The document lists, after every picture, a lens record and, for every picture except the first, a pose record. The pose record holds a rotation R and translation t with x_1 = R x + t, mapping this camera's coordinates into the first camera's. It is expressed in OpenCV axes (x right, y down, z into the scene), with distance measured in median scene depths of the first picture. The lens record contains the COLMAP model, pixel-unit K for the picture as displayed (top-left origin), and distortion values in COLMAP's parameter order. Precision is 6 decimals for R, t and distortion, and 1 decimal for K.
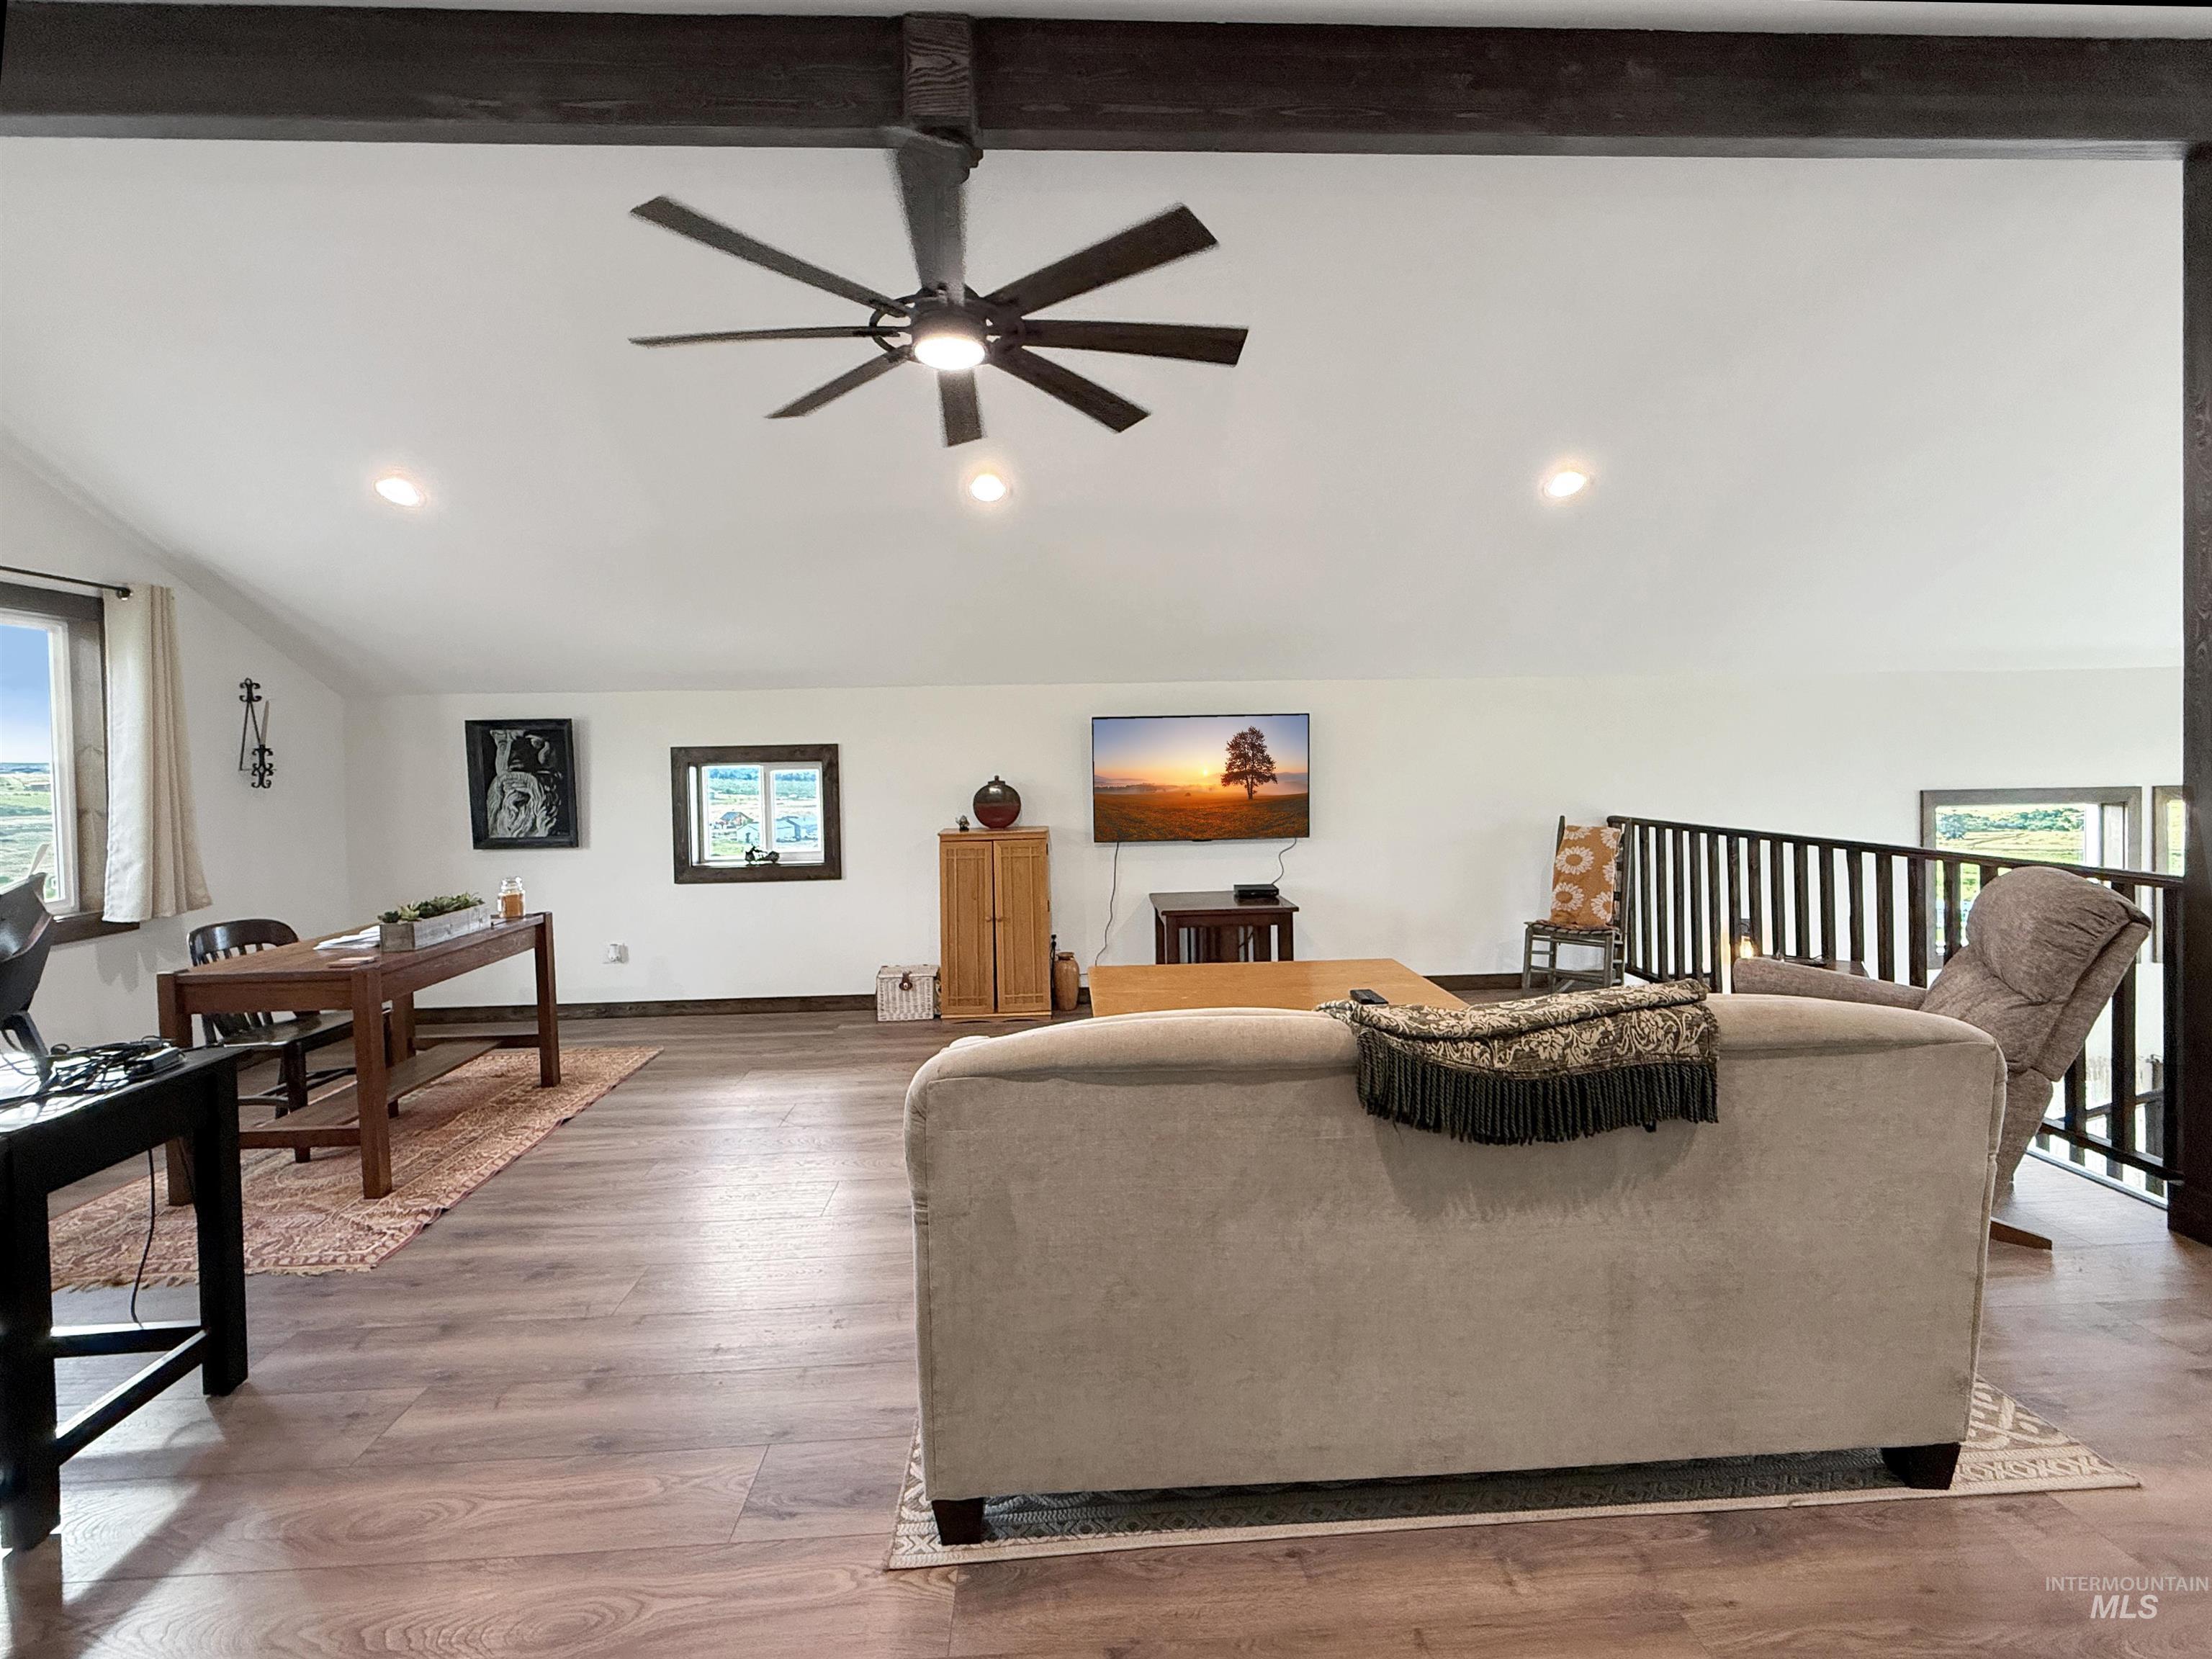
lens RADIAL K [[914.8, 0, 1098.6], [0, 914.8, 784.0], [0, 0, 1]] dist [-0.001710, 0.000497]
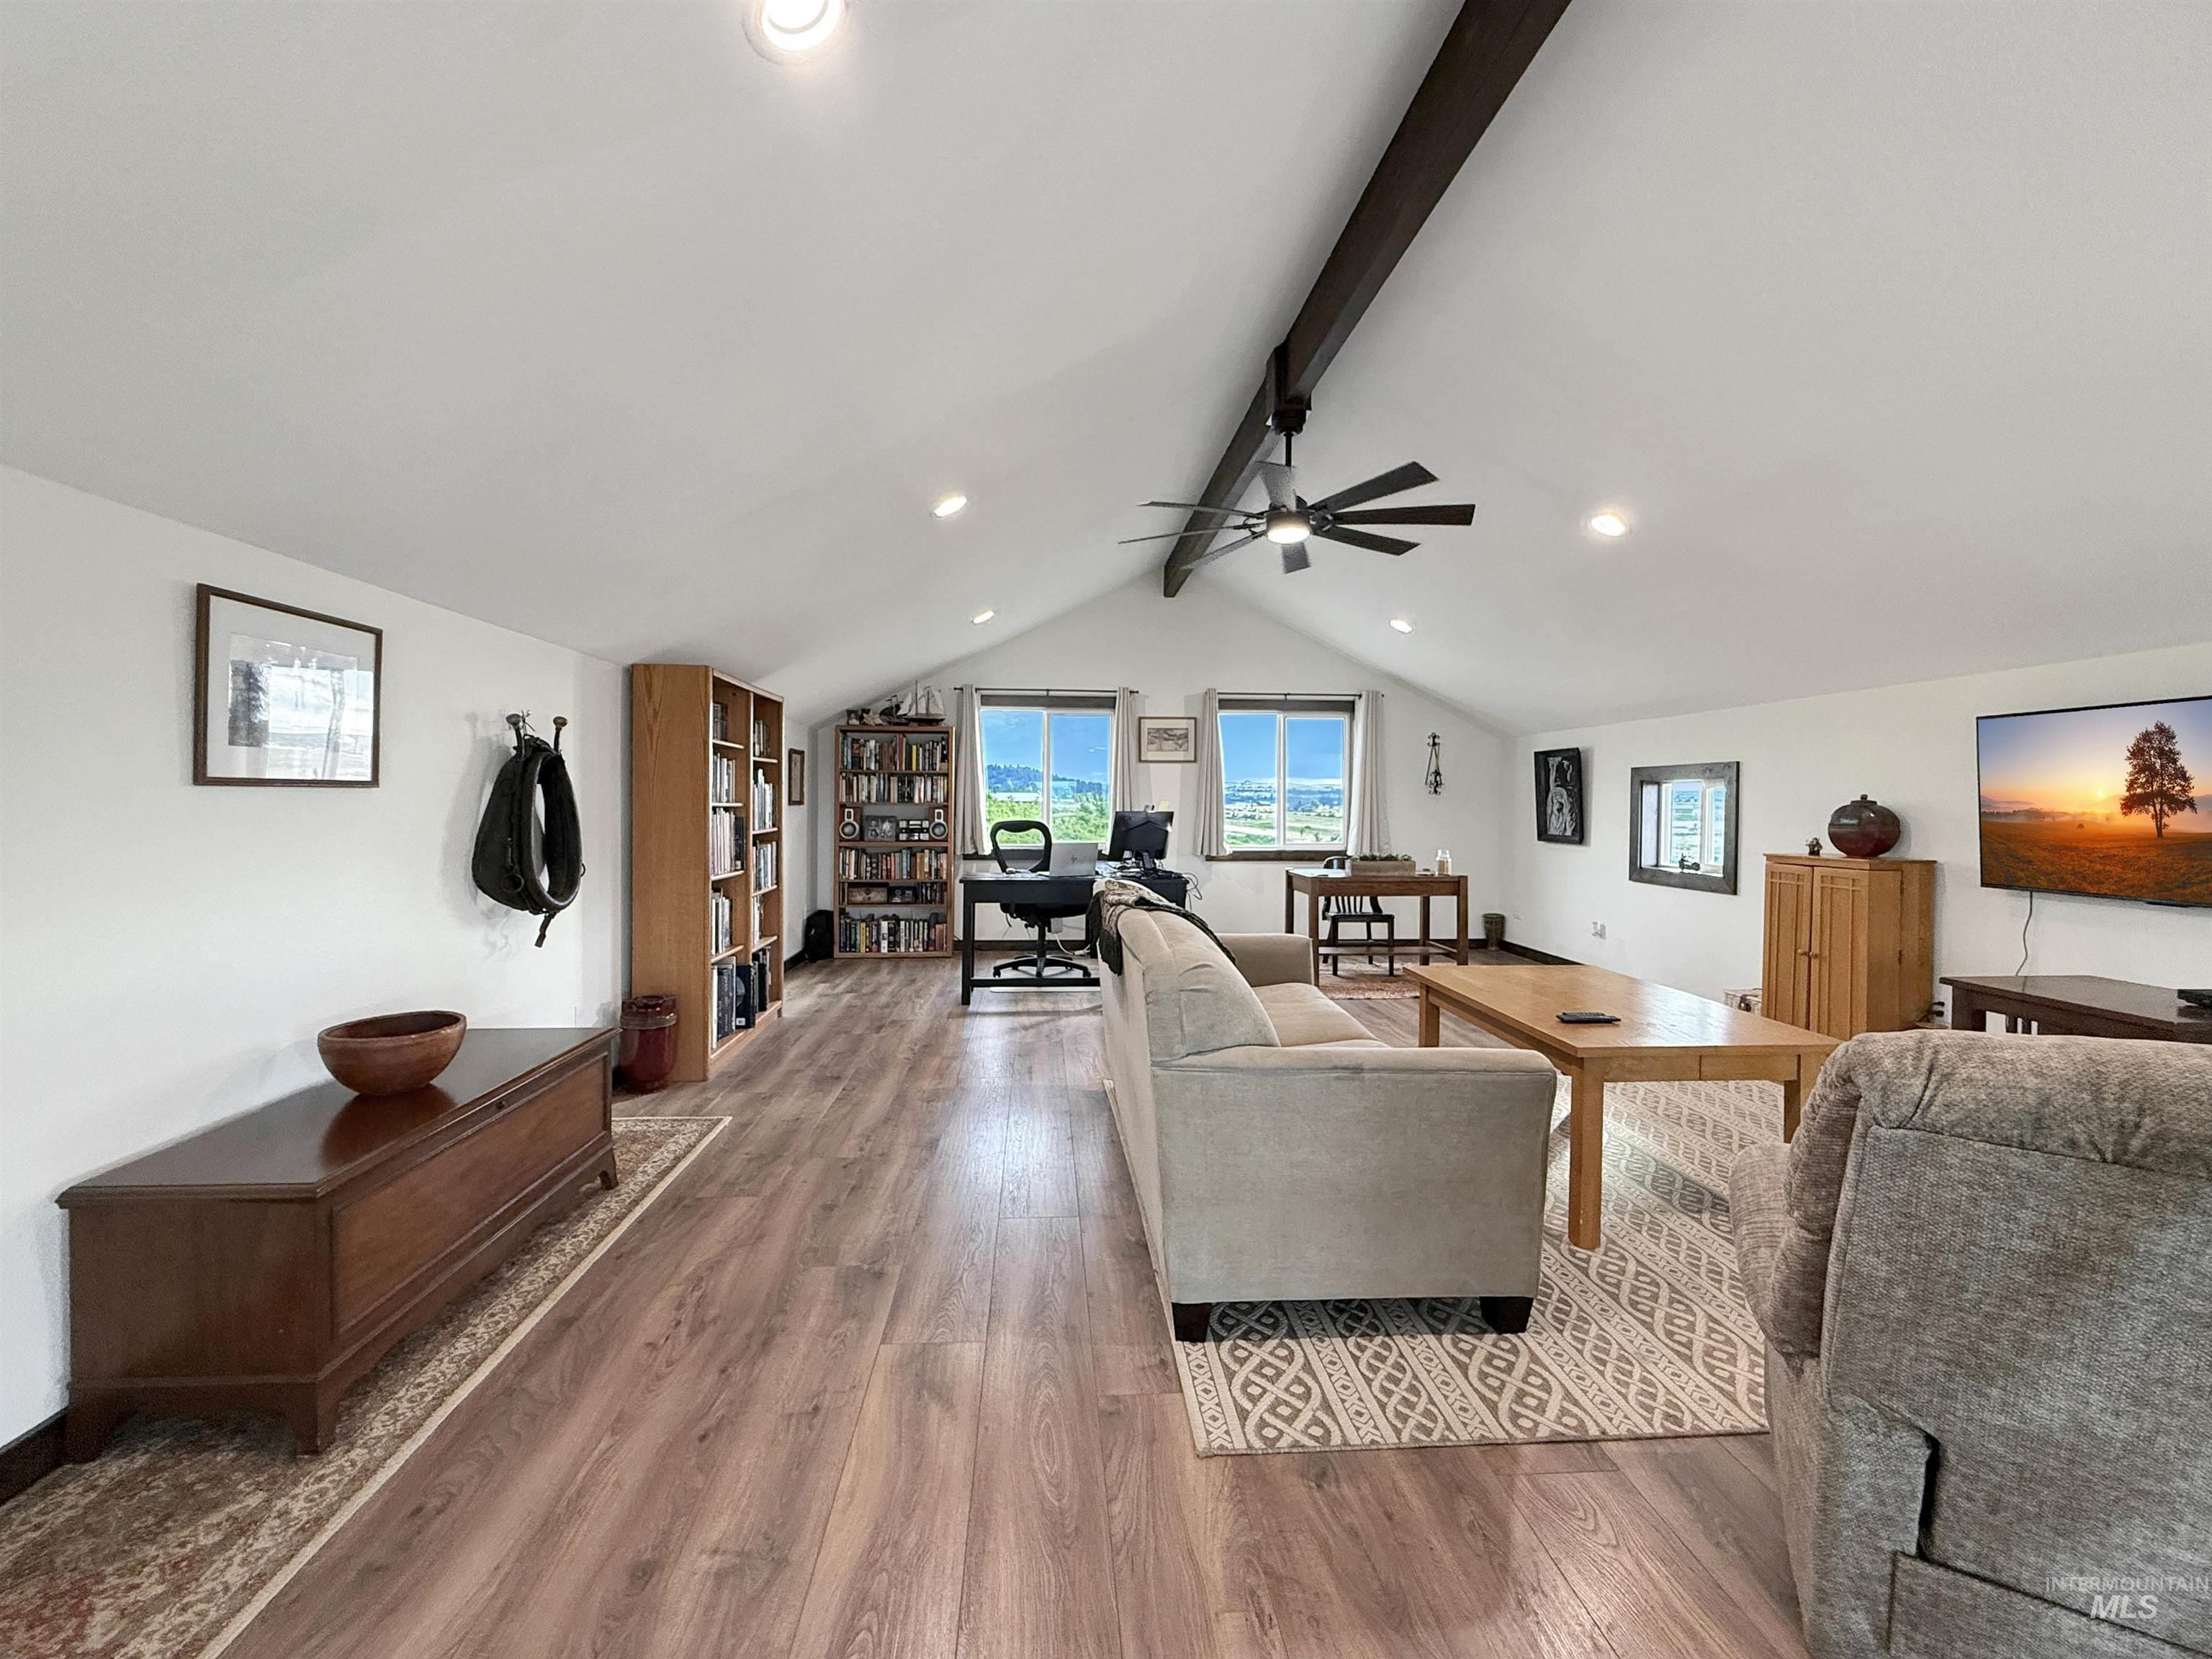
lens RADIAL K [[900.4, 0, 1106.0], [0, 900.4, 816.4], [0, 0, 1]] dist [-0.001028, -0.000008]
pose [[0.028086, 0.035895, -0.998961, 0.706651], [-0.033022, 0.998843, 0.034962, 0.005522], [0.999060, 0.032006, 0.029239, 0.274433]]
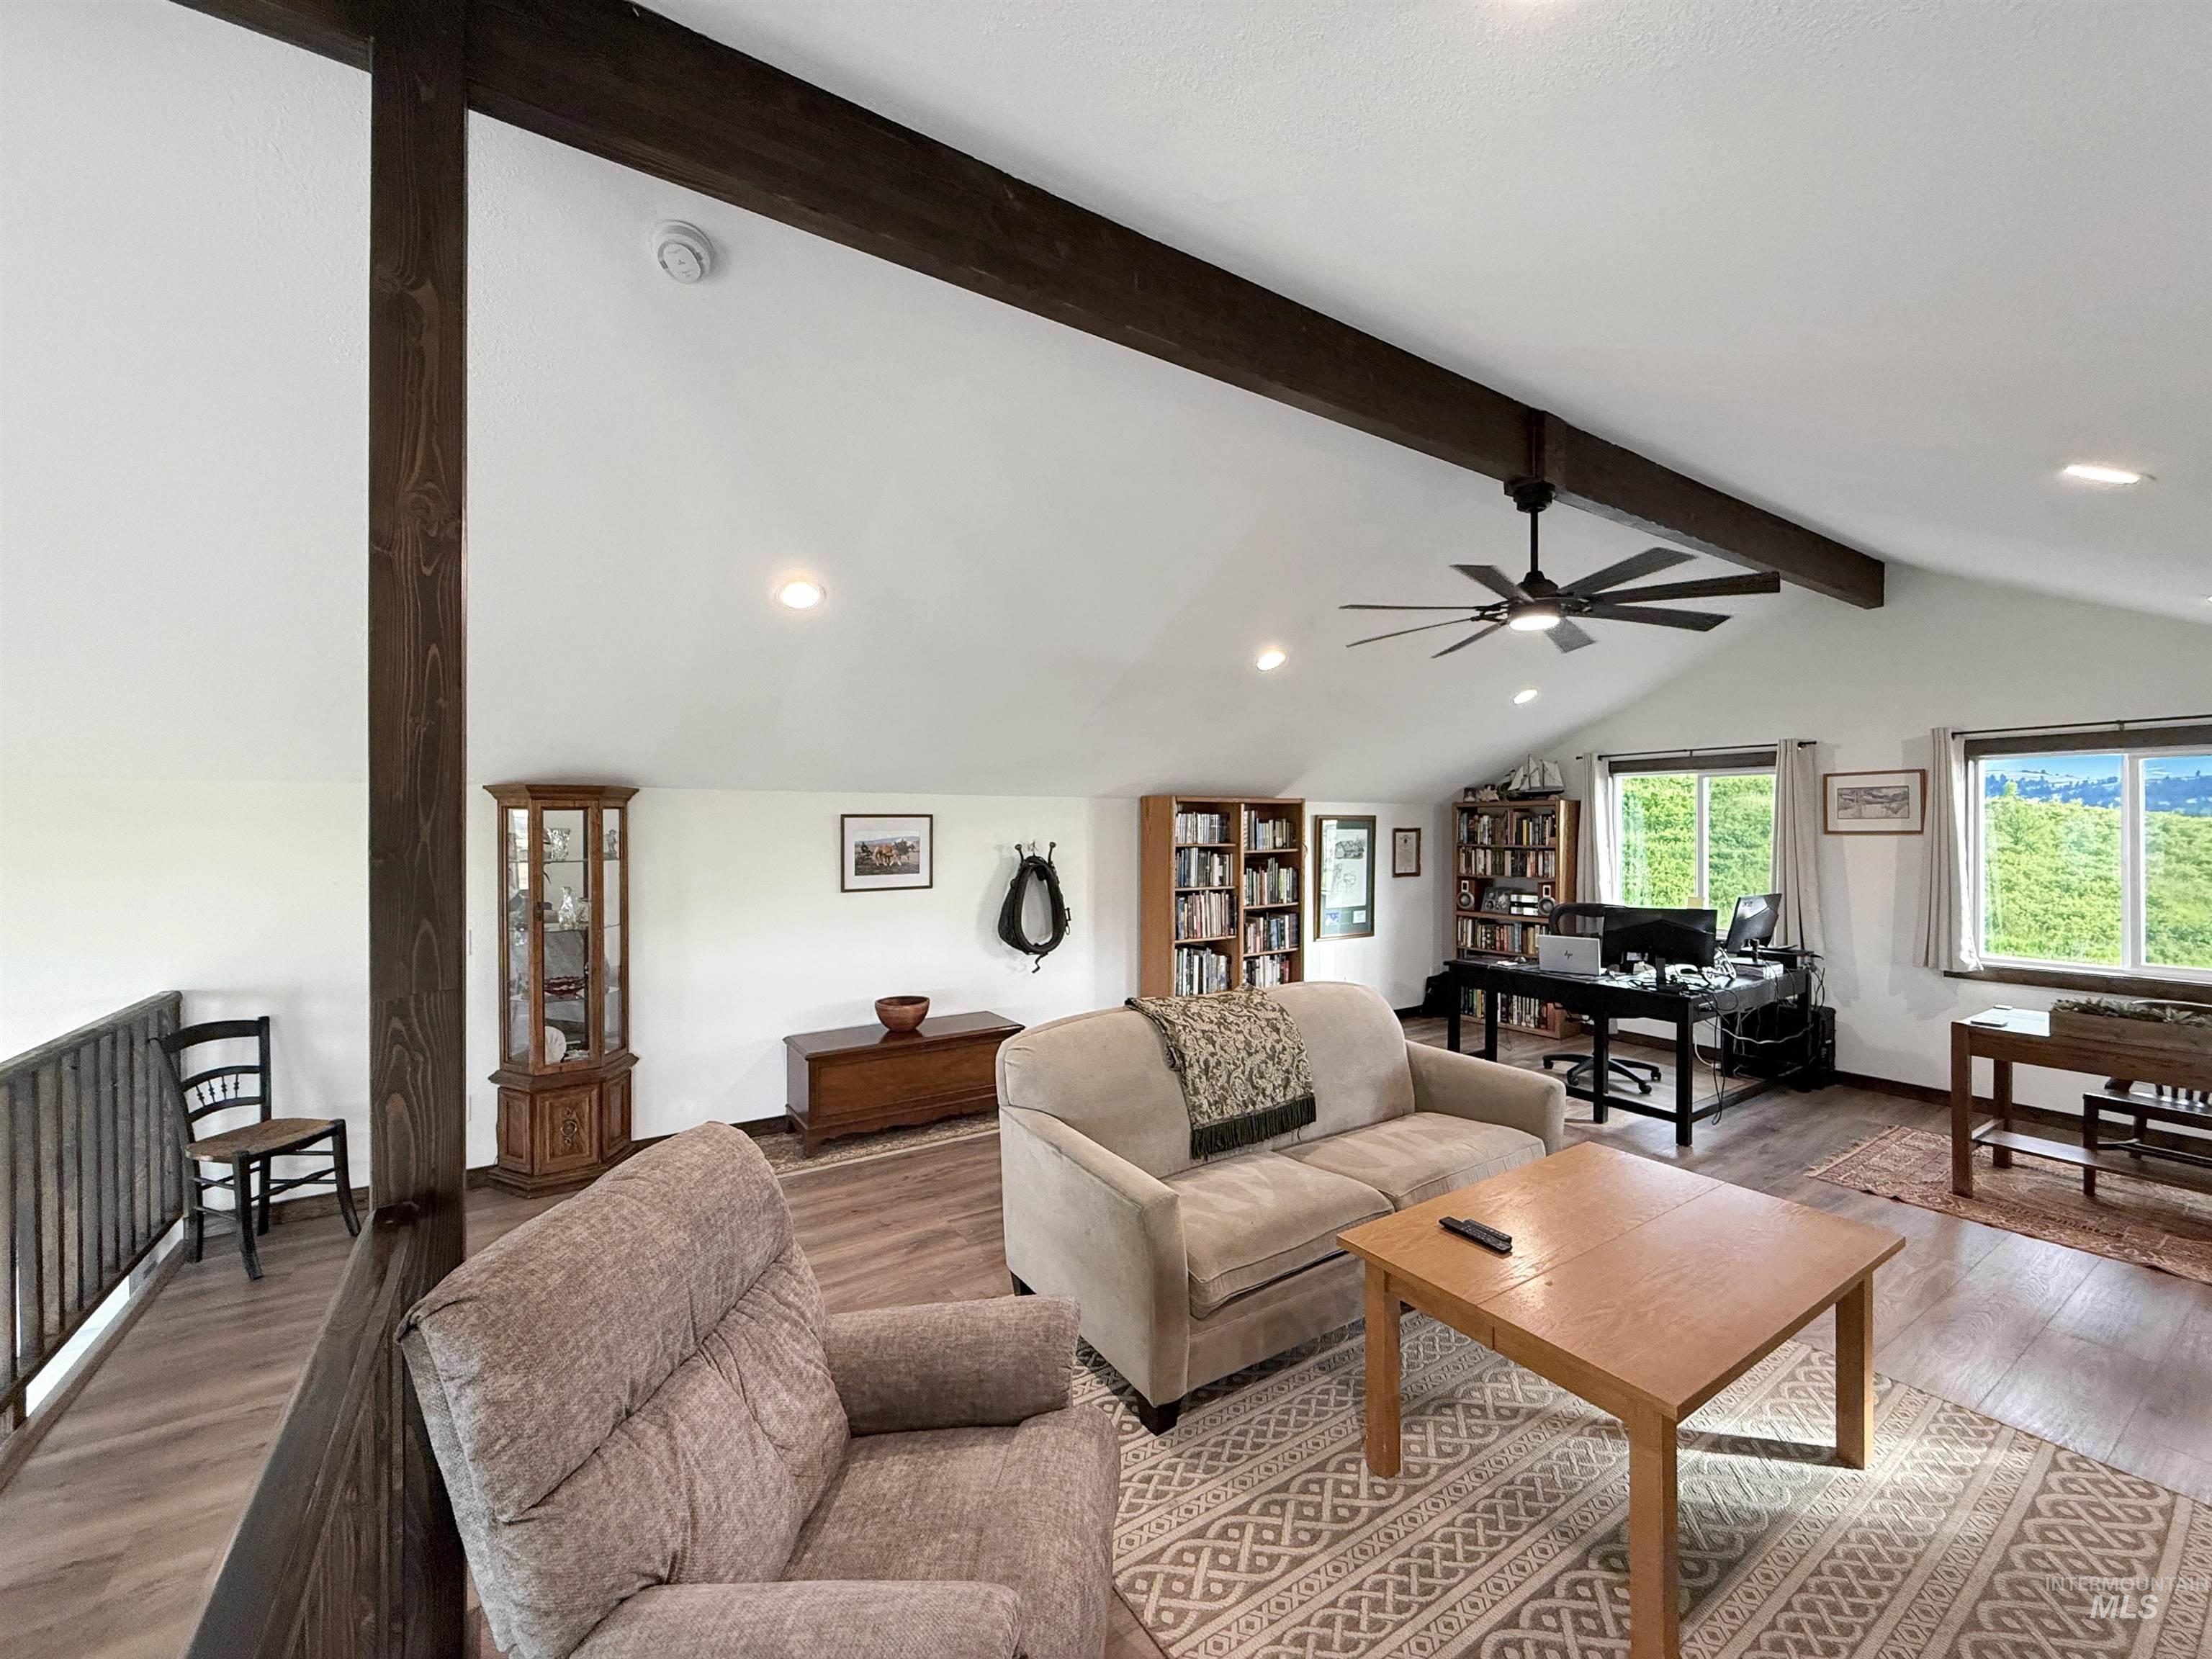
lens RADIAL K [[877.5, 0, 1100.2], [0, 877.5, 832.0], [0, 0, 1]] dist [0.000984, -0.000359]
pose [[-0.859652, 0.022214, -0.510396, 0.560131], [0.003753, 0.999302, 0.037172, -0.080182], [0.510866, 0.030039, -0.859136, 0.849758]]
